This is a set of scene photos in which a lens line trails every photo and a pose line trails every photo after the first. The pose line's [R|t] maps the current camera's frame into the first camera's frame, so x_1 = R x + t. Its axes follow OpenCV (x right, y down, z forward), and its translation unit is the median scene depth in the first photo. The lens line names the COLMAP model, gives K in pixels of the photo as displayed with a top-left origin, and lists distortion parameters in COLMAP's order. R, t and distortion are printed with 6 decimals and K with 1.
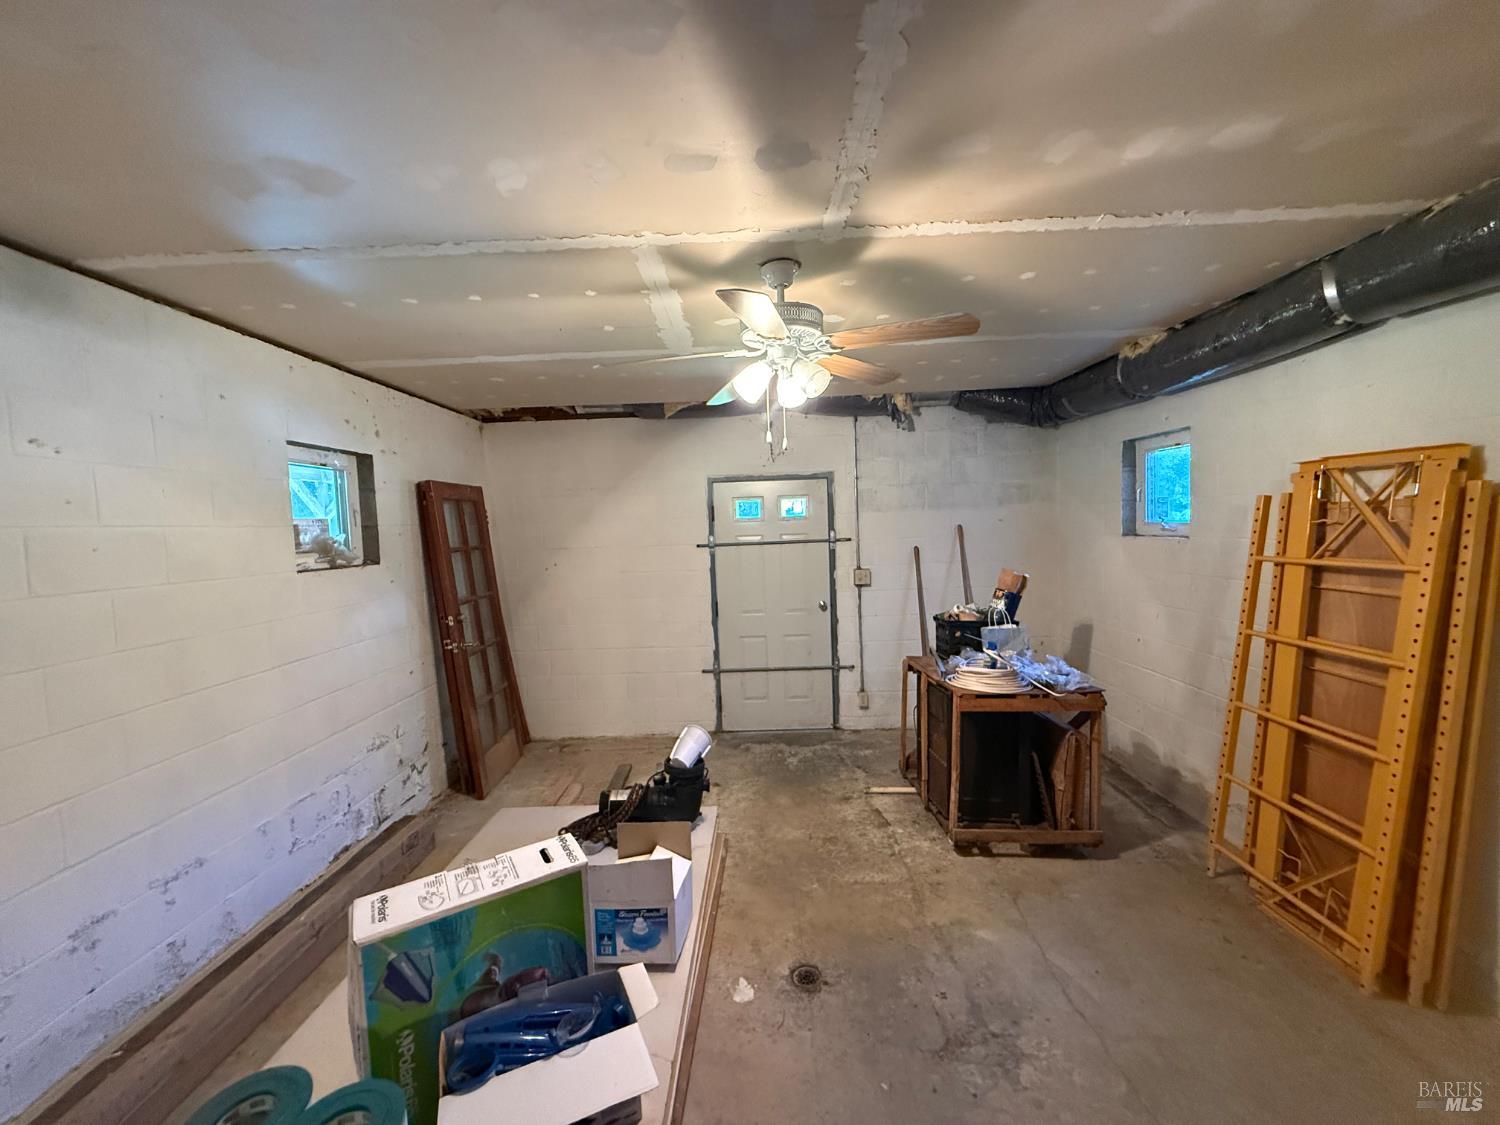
lens RADIAL K [[589.8, 0, 748.1], [0, 589.8, 566.3], [0, 0, 1]] dist [-0.000221, 0.000240]
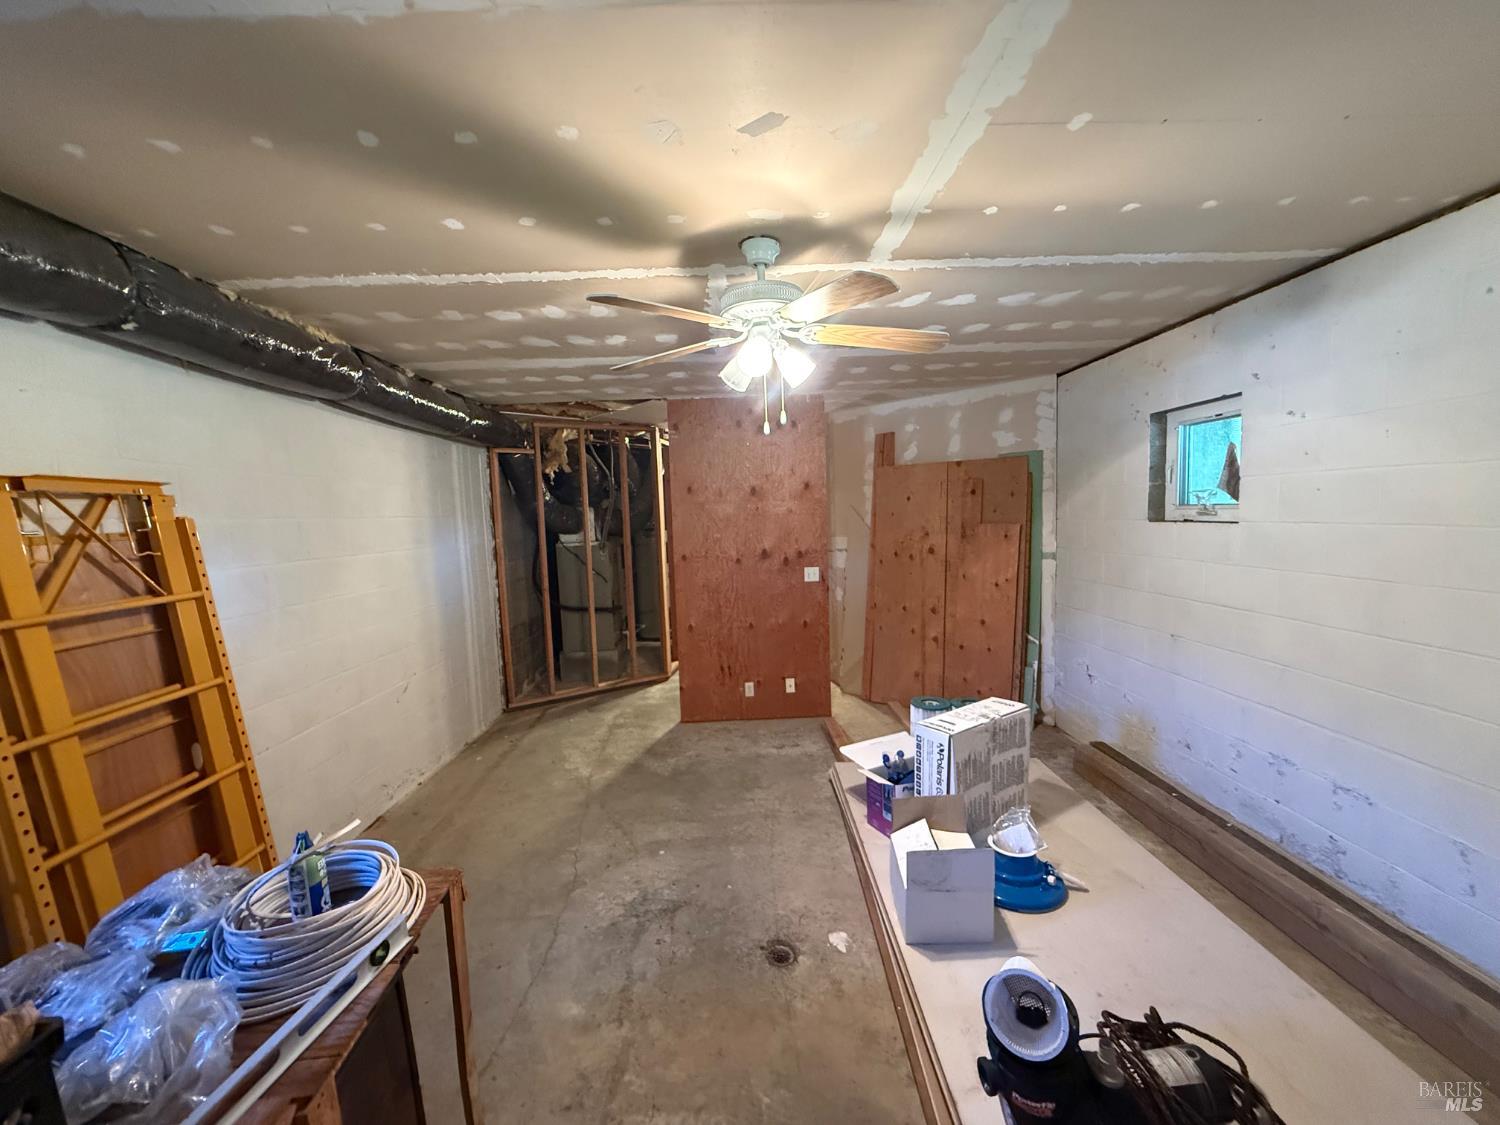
lens RADIAL K [[589.8, 0, 748.2], [0, 589.8, 563.1], [0, 0, 1]] dist [-0.000221, 0.000240]
pose [[-0.996515, 0.076990, -0.032087, 0.139014], [0.070937, 0.984646, 0.159502, -0.142063], [0.043874, 0.156670, -0.986676, 1.943652]]
